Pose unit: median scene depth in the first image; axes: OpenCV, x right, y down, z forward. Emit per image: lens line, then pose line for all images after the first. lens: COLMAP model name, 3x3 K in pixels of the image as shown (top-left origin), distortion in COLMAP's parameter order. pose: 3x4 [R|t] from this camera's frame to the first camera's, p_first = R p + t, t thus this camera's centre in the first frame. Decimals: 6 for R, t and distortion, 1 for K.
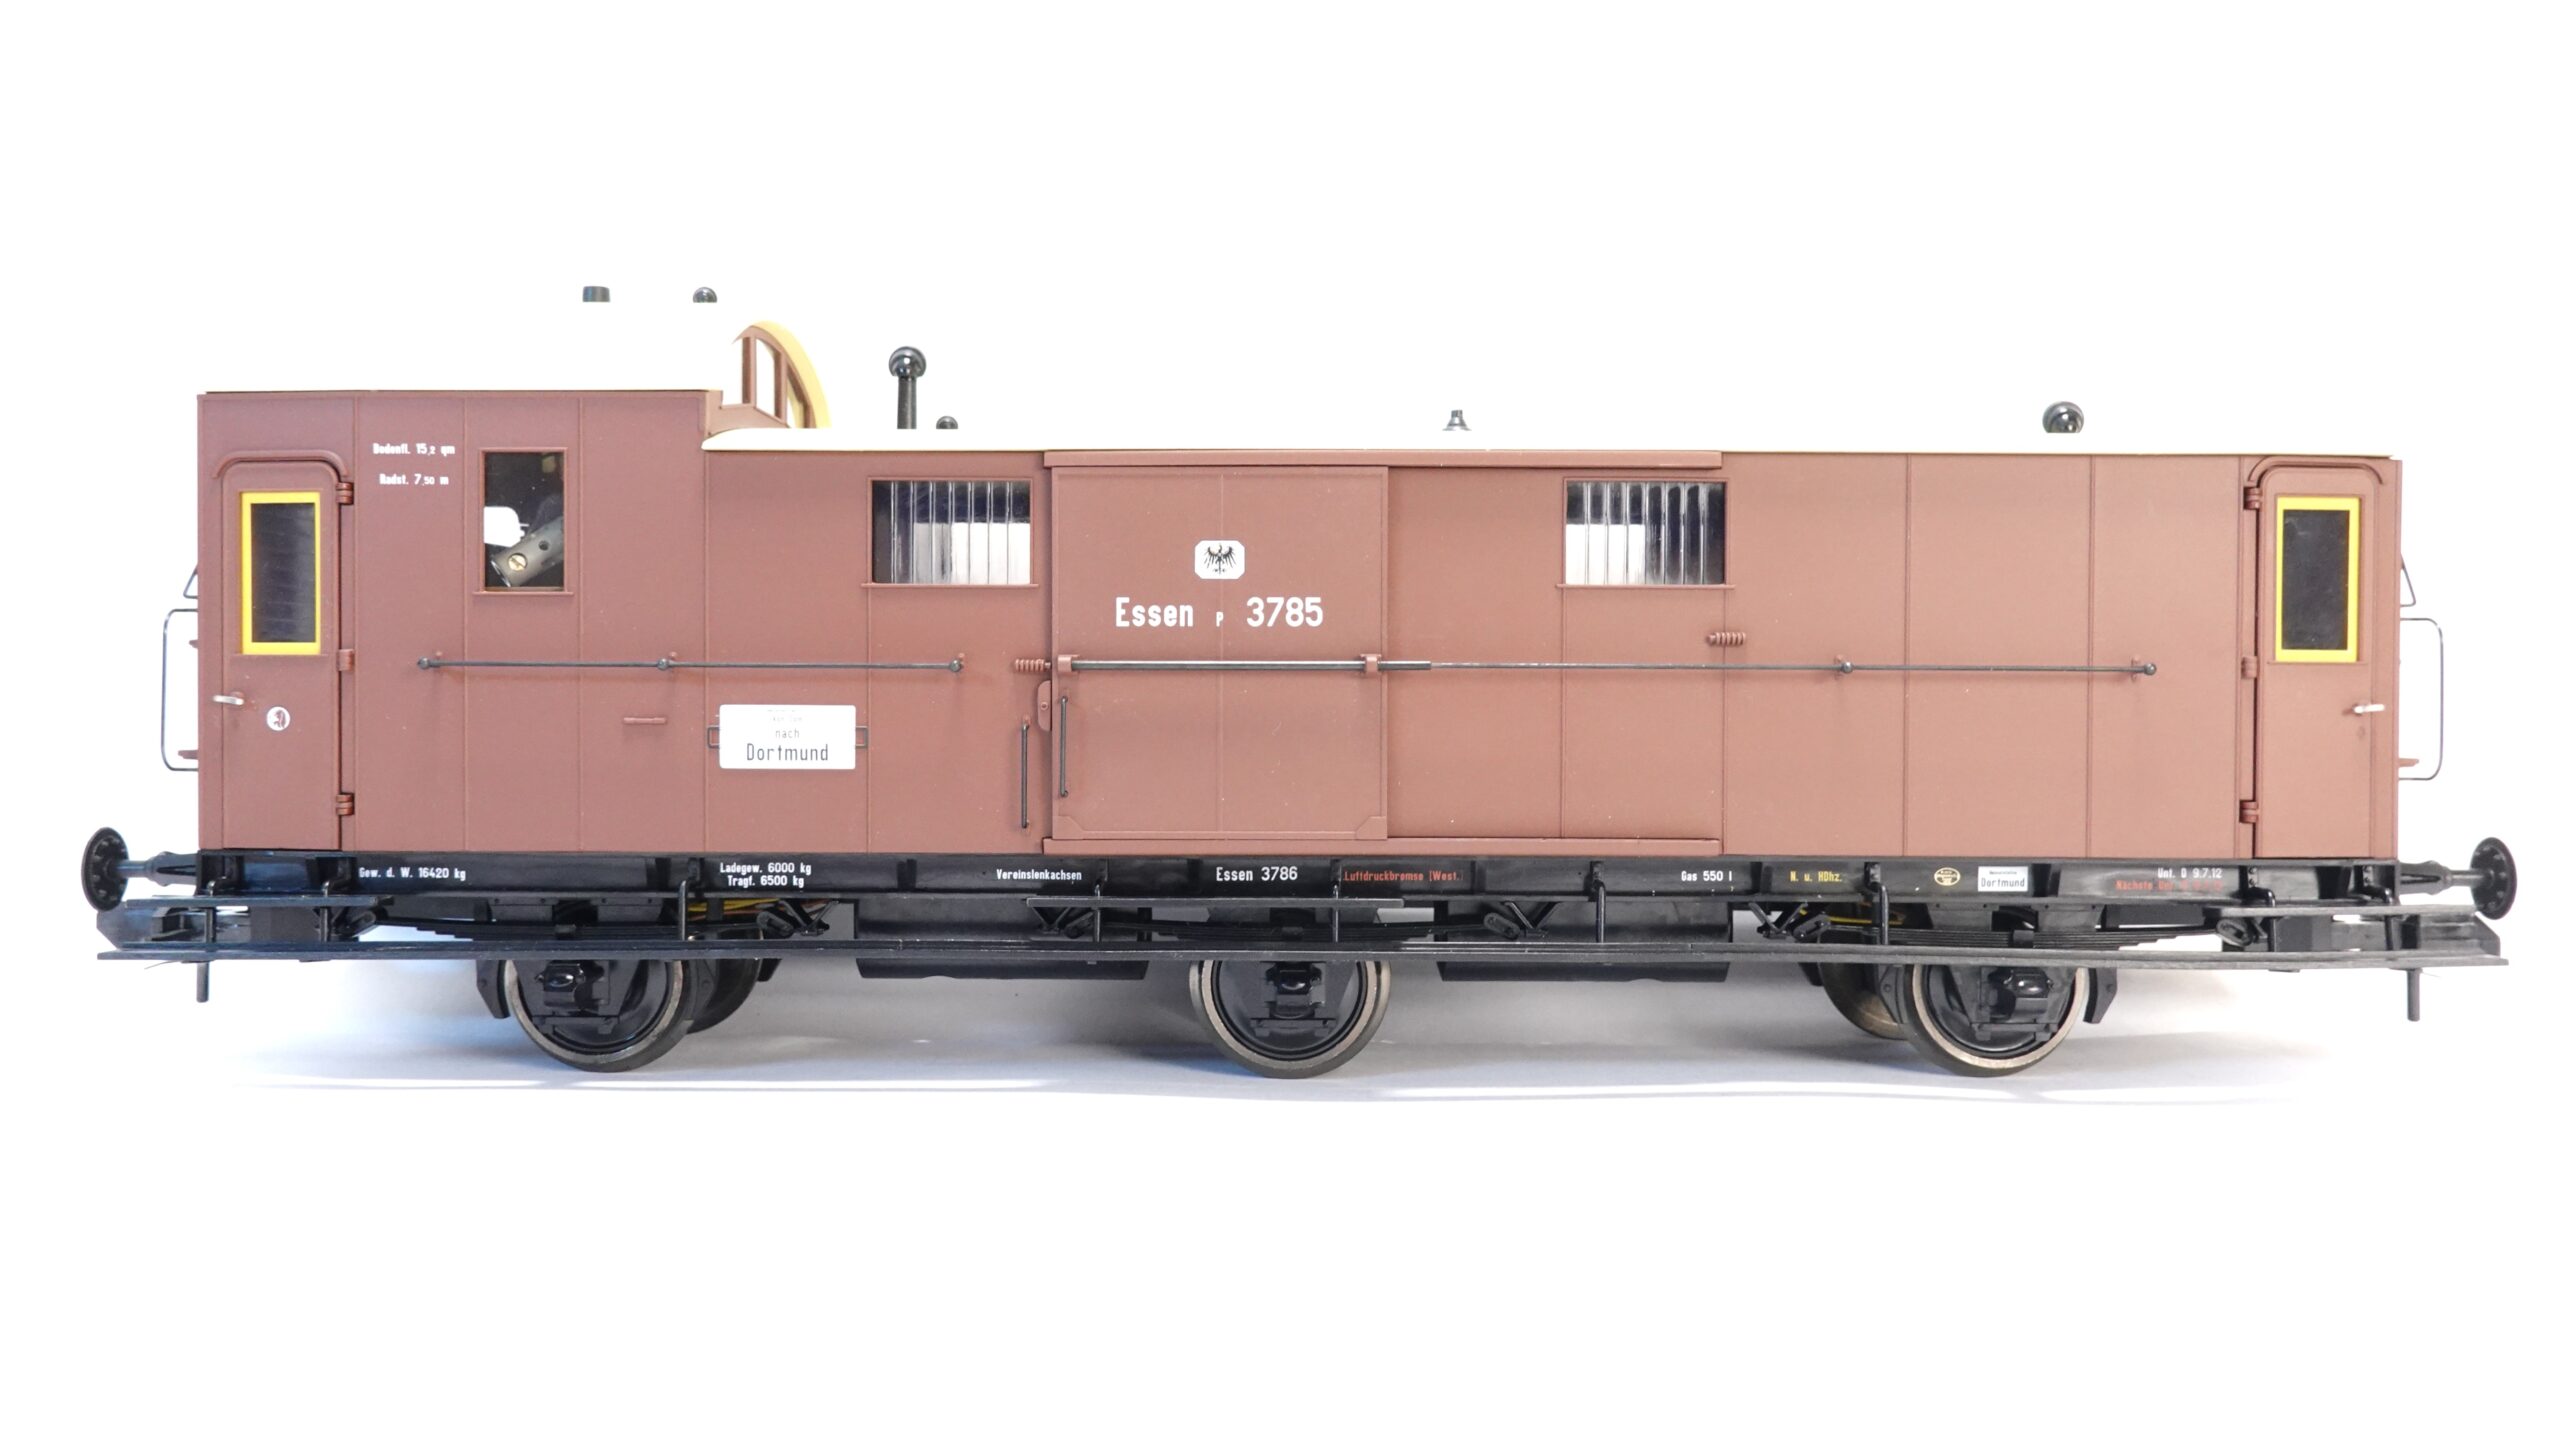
lens RADIAL K [[2290.5, 0, 1277.5], [0, 2290.5, 871.0], [0, 0, 1]] dist [-0.051953, -0.019185]
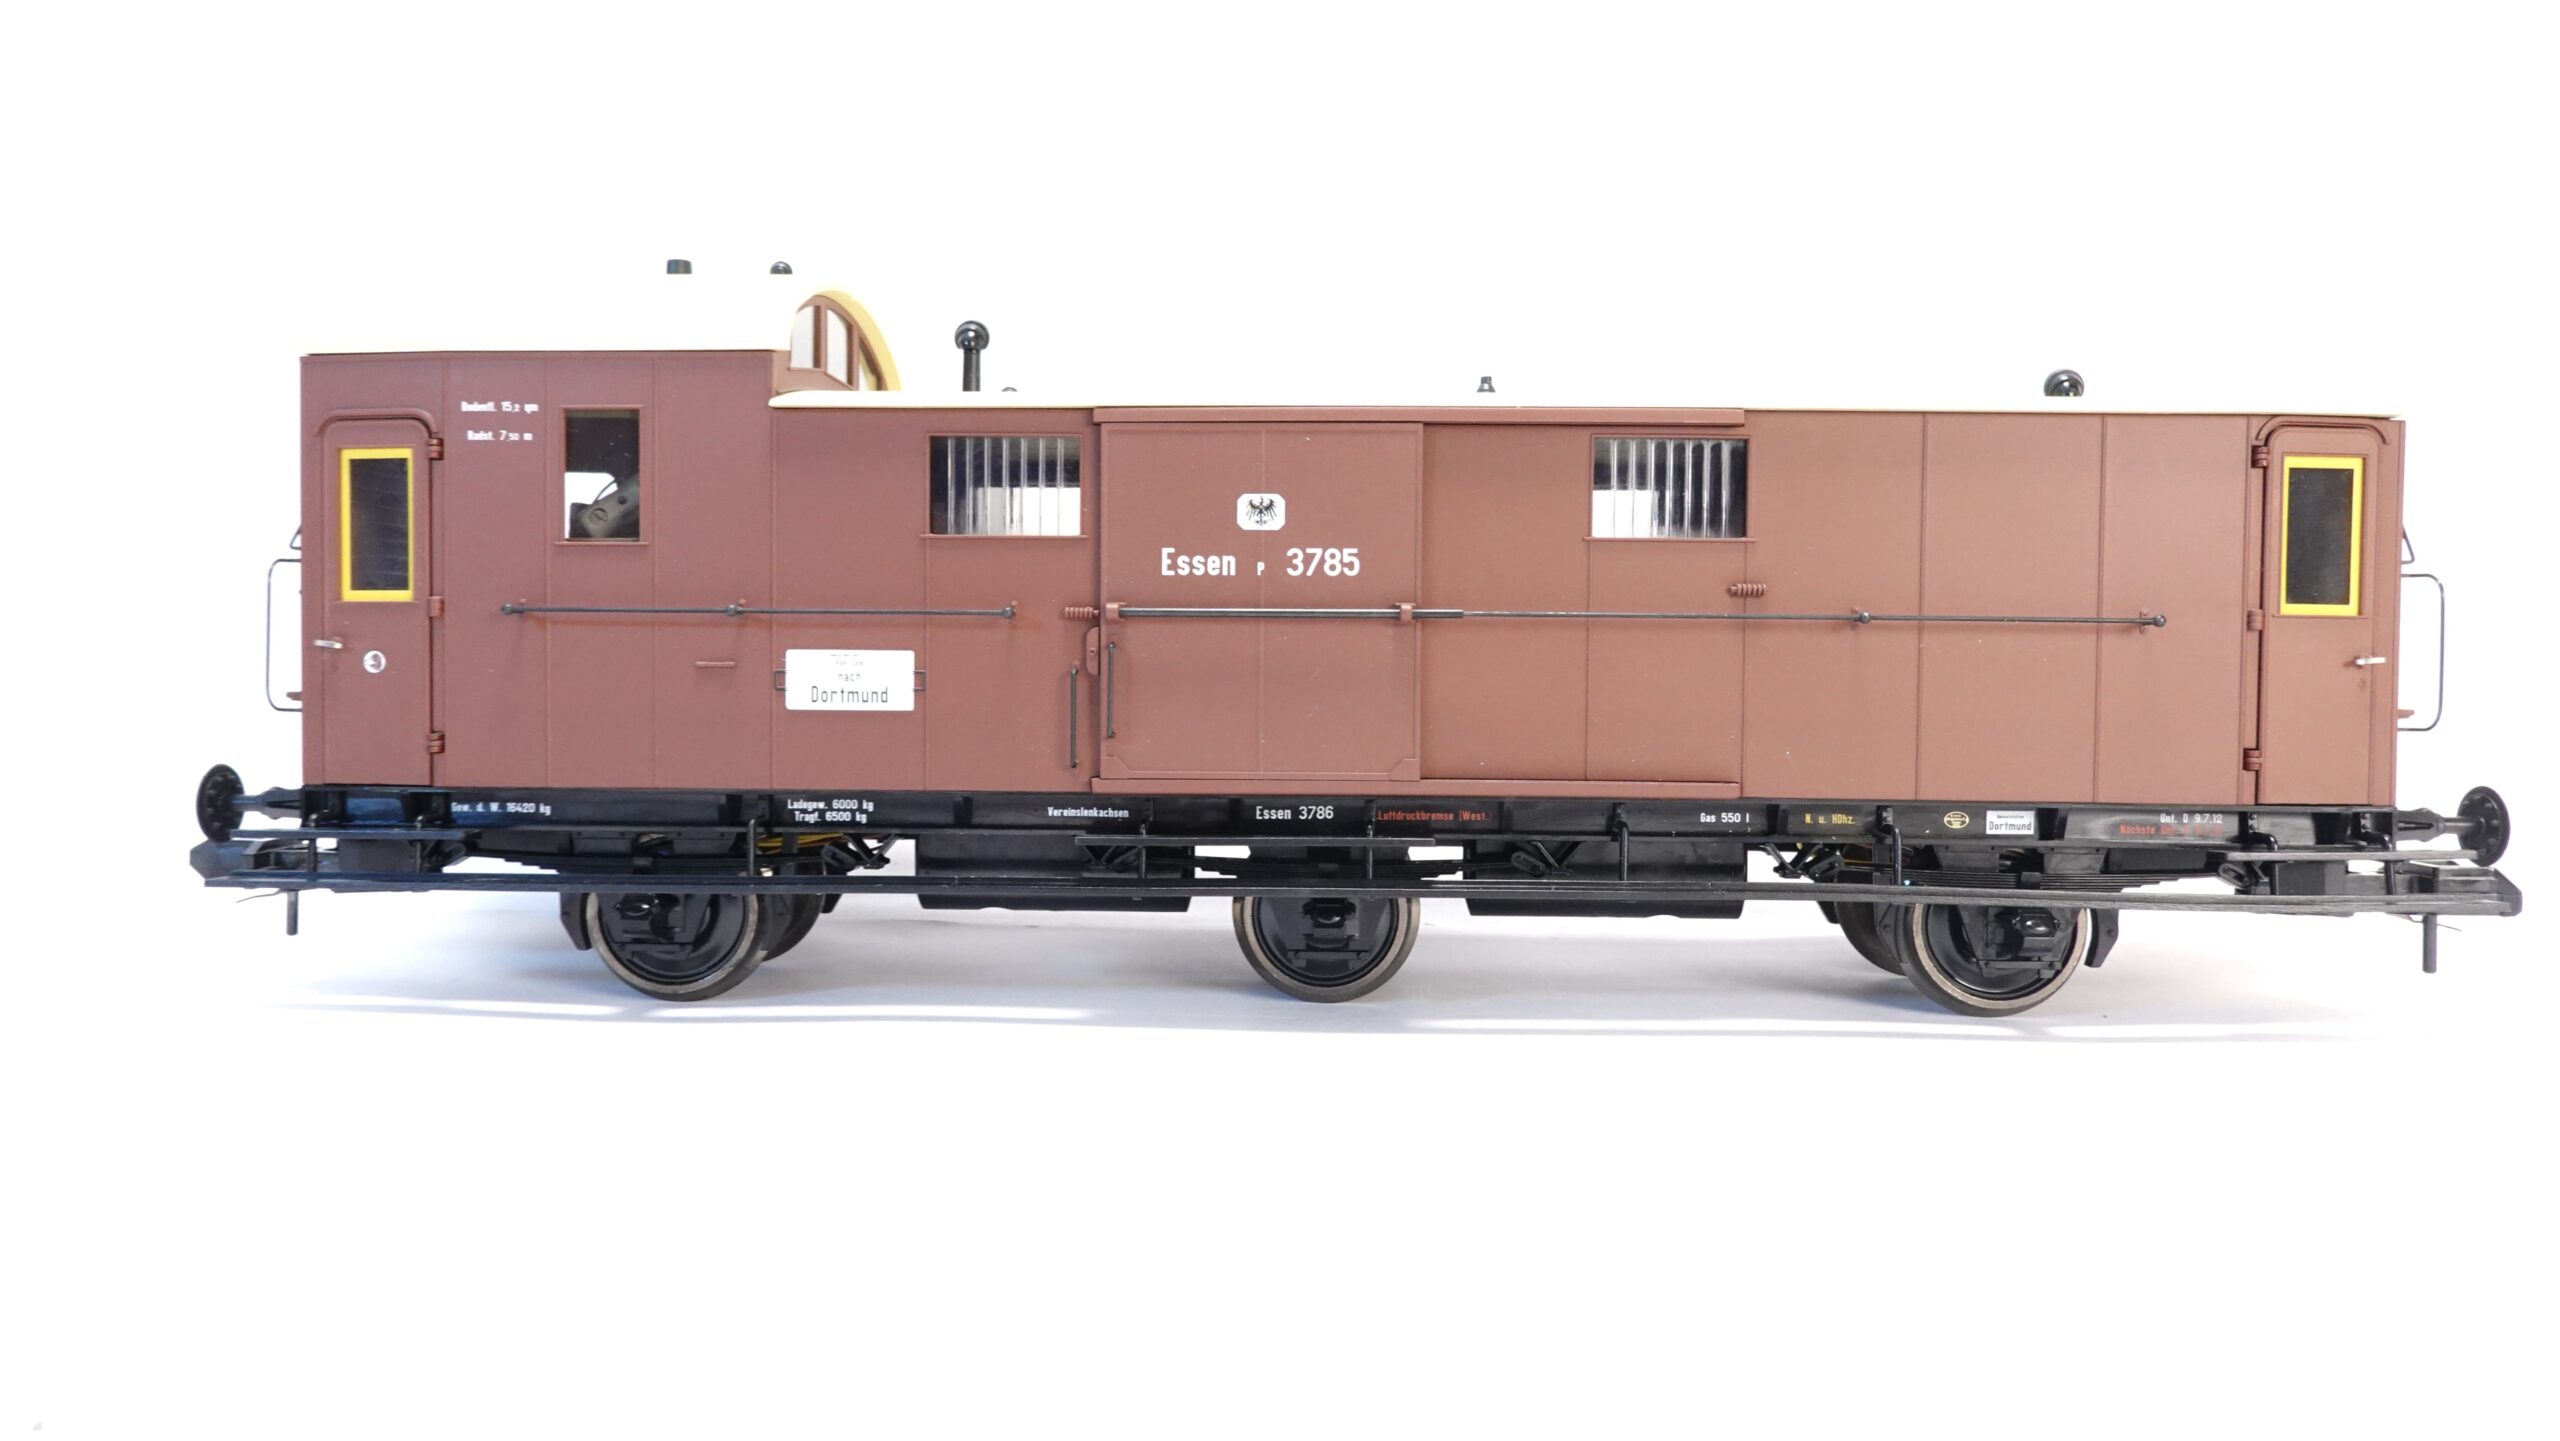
lens RADIAL K [[1874.2, 0, 1283.1], [0, 1874.2, 854.3], [0, 0, 1]] dist [-0.077969, 0.003783]
pose [[0.999899, 0.006354, -0.012680, -0.003415], [-0.006048, 0.999693, 0.024025, -0.000327], [0.012829, -0.023946, 0.999631, 0.142861]]
